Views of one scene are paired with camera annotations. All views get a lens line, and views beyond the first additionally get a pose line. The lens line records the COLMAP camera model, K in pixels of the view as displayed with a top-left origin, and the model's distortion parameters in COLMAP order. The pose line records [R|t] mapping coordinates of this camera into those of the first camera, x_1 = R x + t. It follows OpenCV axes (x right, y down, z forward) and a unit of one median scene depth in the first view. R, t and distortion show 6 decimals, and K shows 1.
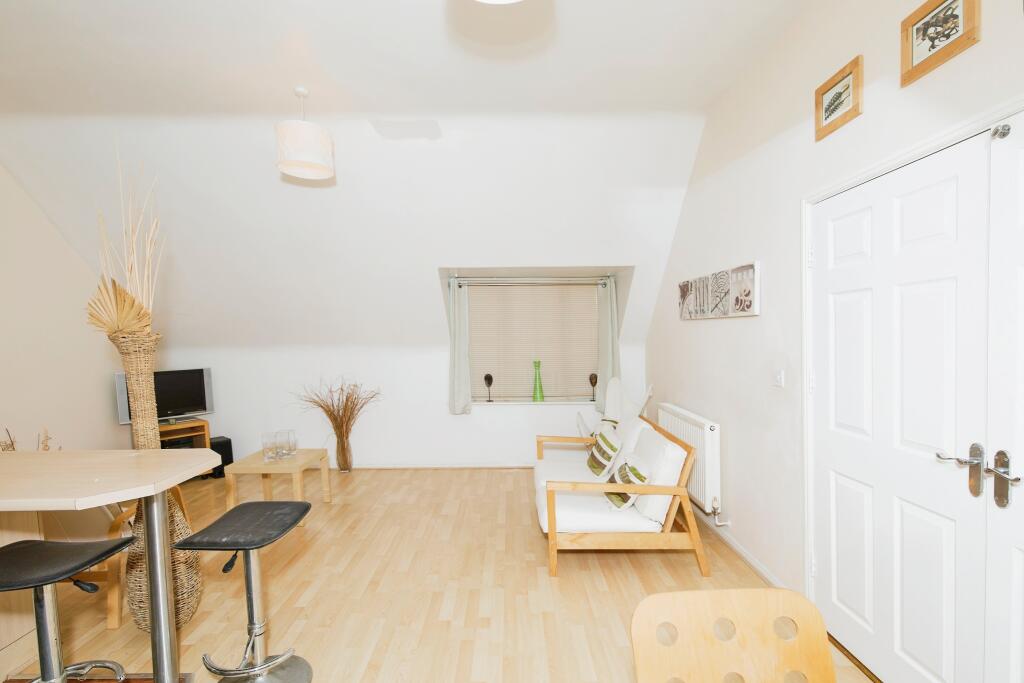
lens RADIAL K [[479.4, 0, 510.4], [0, 479.4, 371.8], [0, 0, 1]] dist [-0.001369, 0.000030]
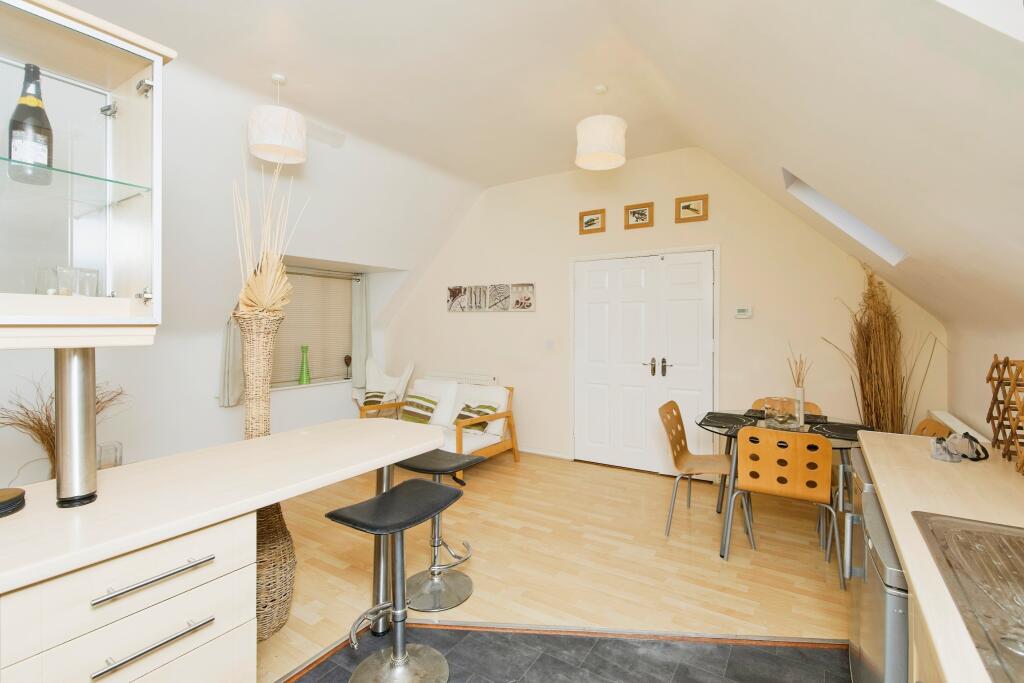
lens RADIAL K [[484.5, 0, 512.0], [0, 484.5, 341.5], [0, 0, 1]] dist [-0.000266, -0.000002]
pose [[0.533775, -0.024971, 0.845258, -0.997006], [0.062990, 0.997961, -0.010295, 0.012634], [-0.843277, 0.058738, 0.534259, 0.062210]]
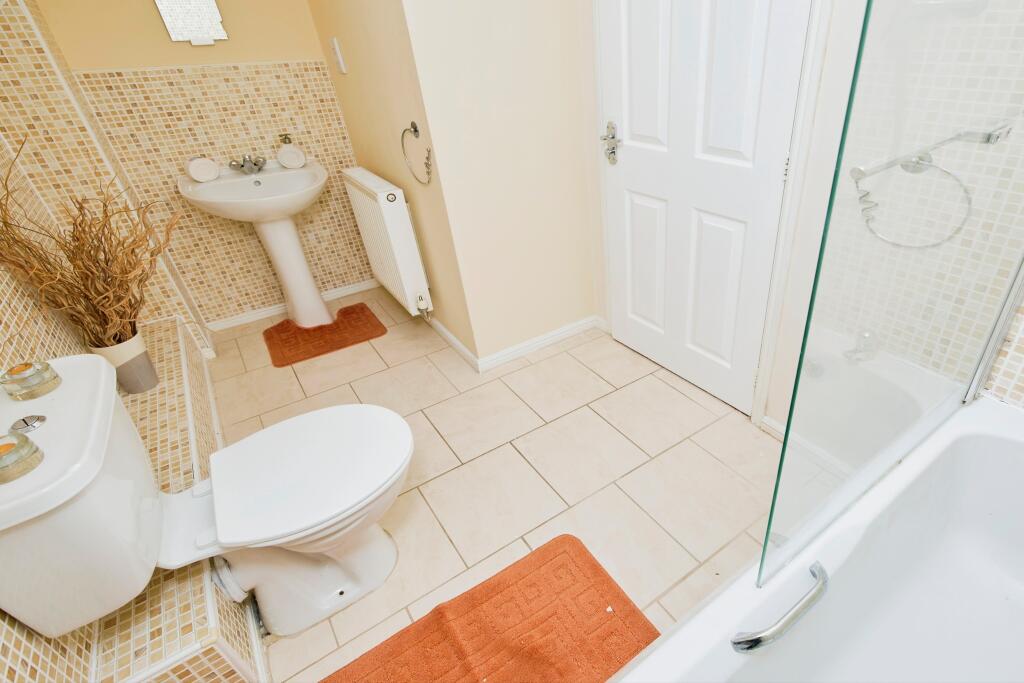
lens RADIAL K [[472.0, 0, 512.0], [0, 472.0, 341.5], [0, 0, 1]] dist [0.000980, 0.000106]
pose [[0.833860, -0.351099, 0.425918, -0.013851], [0.105684, 0.858903, 0.501115, -0.026564], [-0.541764, -0.372847, 0.753311, 0.320059]]
